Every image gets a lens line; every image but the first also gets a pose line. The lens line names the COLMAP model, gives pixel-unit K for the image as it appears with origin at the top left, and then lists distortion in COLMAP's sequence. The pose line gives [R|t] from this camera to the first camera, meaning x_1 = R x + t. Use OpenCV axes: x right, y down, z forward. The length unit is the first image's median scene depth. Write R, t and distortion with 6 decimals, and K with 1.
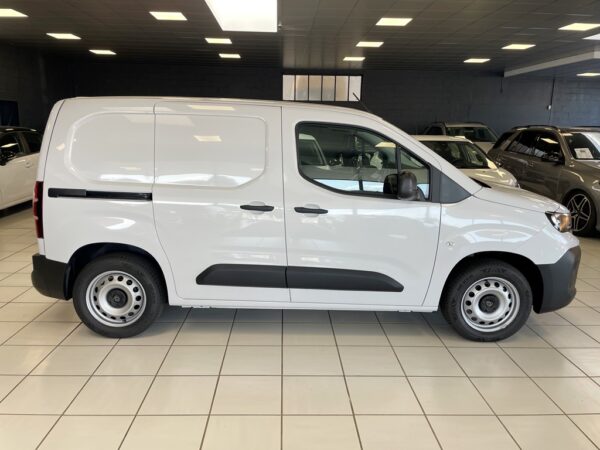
lens RADIAL K [[449.0, 0, 300.0], [0, 449.0, 225.0], [0, 0, 1]] dist [0.105142, -0.127885]
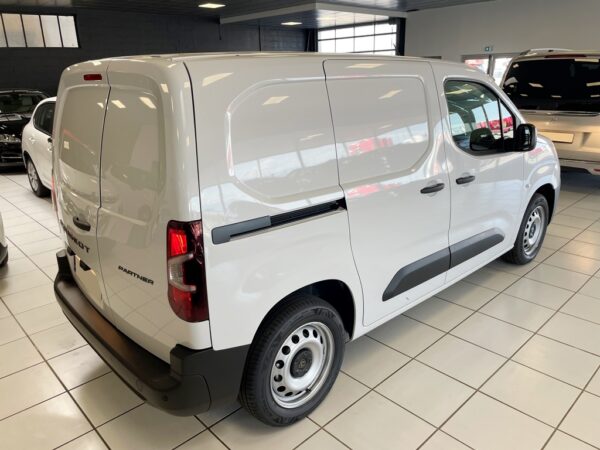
lens RADIAL K [[449.0, 0, 300.0], [0, 449.0, 225.0], [0, 0, 1]] dist [0.105142, -0.127885]
pose [[0.746688, -0.248579, 0.616981, -0.168269], [0.181551, 0.968491, 0.170483, -0.033435], [-0.639919, -0.015284, 0.768290, 0.107446]]
